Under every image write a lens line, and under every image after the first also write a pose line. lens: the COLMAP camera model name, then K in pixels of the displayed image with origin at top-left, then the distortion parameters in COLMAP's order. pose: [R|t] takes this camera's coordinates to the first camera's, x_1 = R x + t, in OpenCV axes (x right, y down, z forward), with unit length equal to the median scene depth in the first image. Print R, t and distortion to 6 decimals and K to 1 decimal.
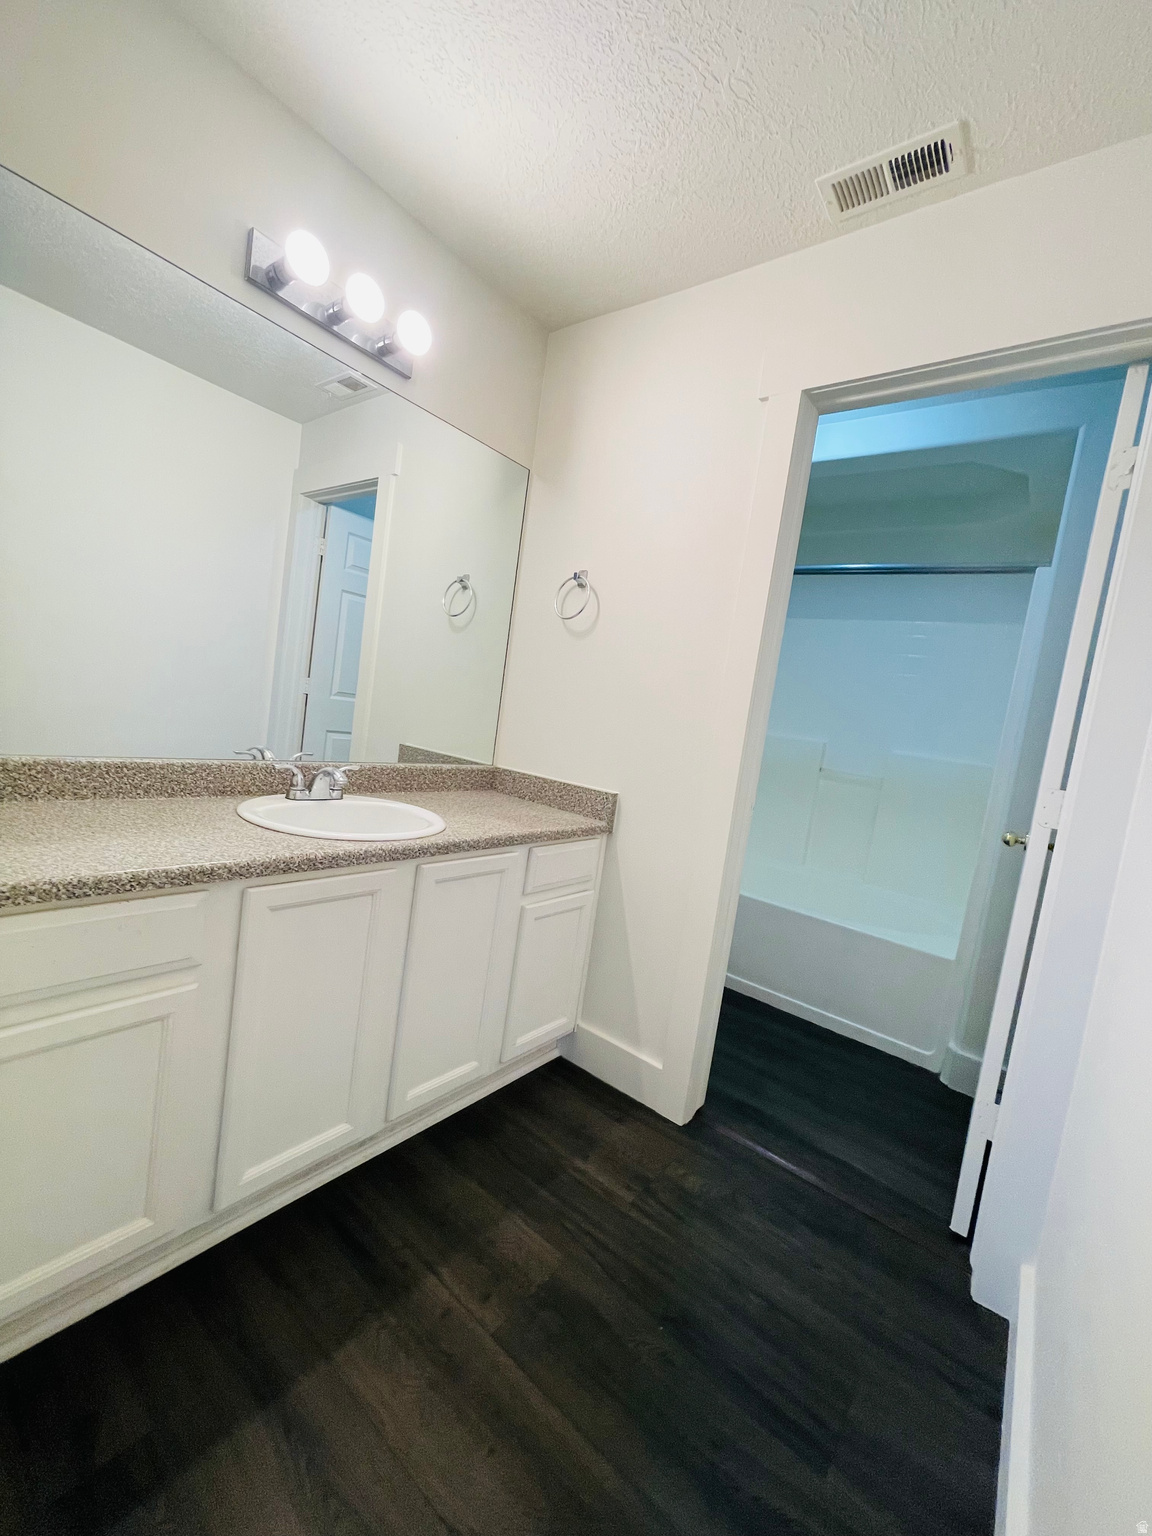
lens RADIAL K [[623.8, 0, 577.4], [0, 623.8, 769.5], [0, 0, 1]] dist [0.000274, 0.000385]
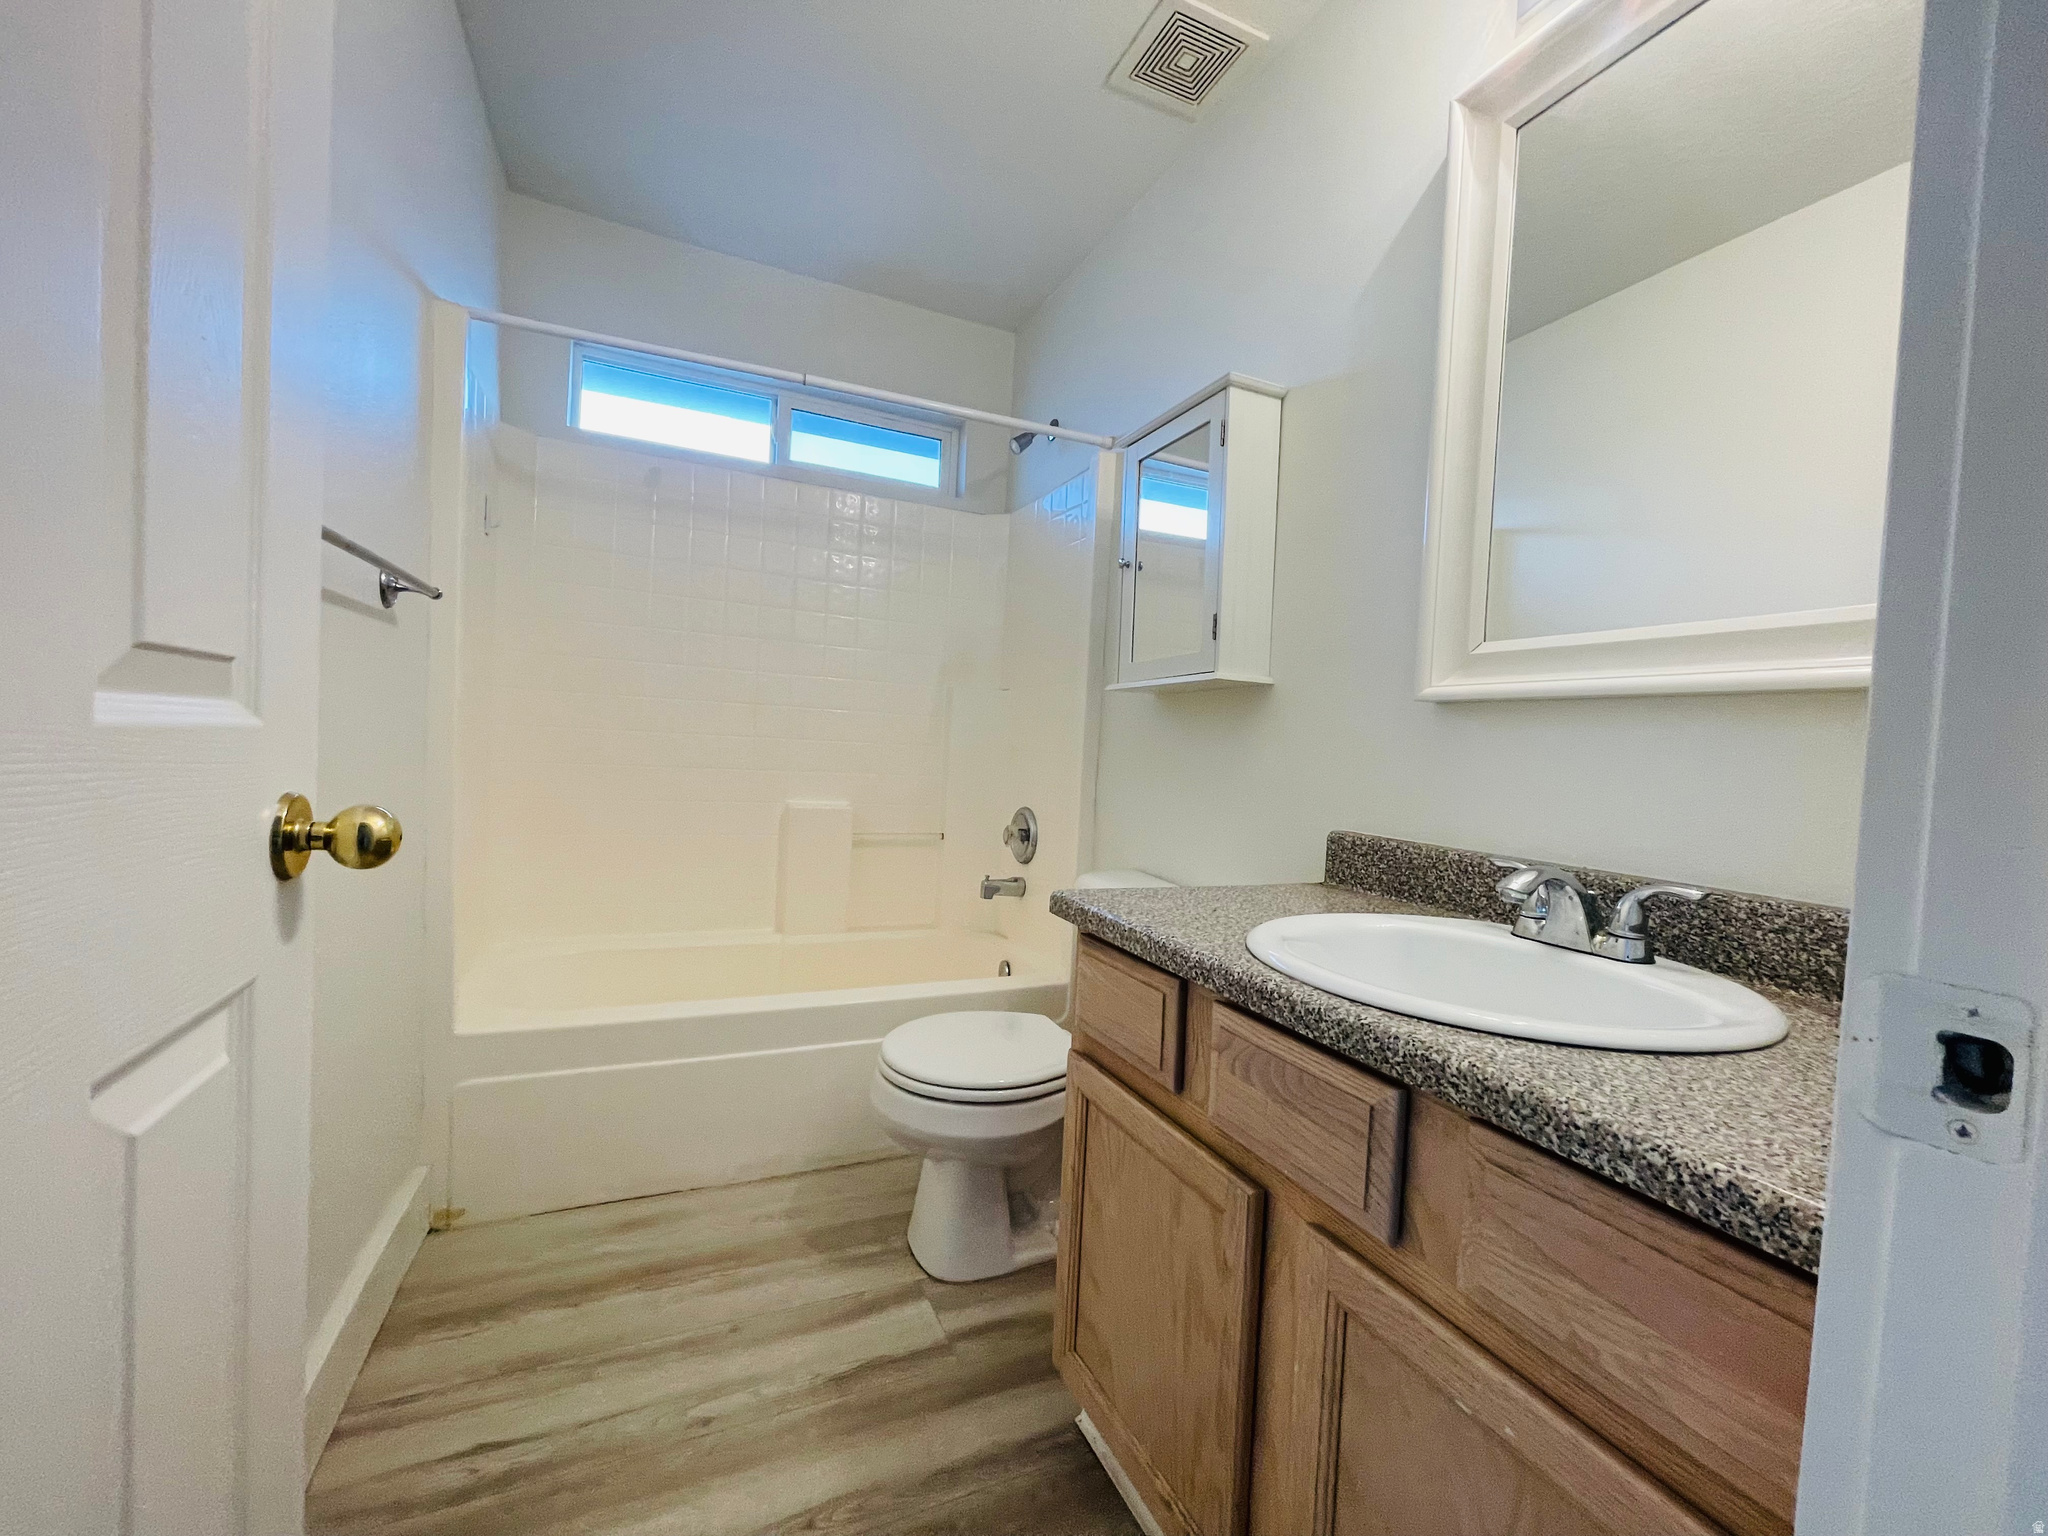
lens RADIAL K [[831.8, 0, 1023.9], [0, 831.8, 768.6], [0, 0, 1]] dist [0.000274, 0.000385]
pose [[-0.462712, -0.123781, -0.877825, 0.245326], [-0.179700, 0.982743, -0.043853, 0.019779], [0.868105, 0.137454, -0.476970, 1.025968]]
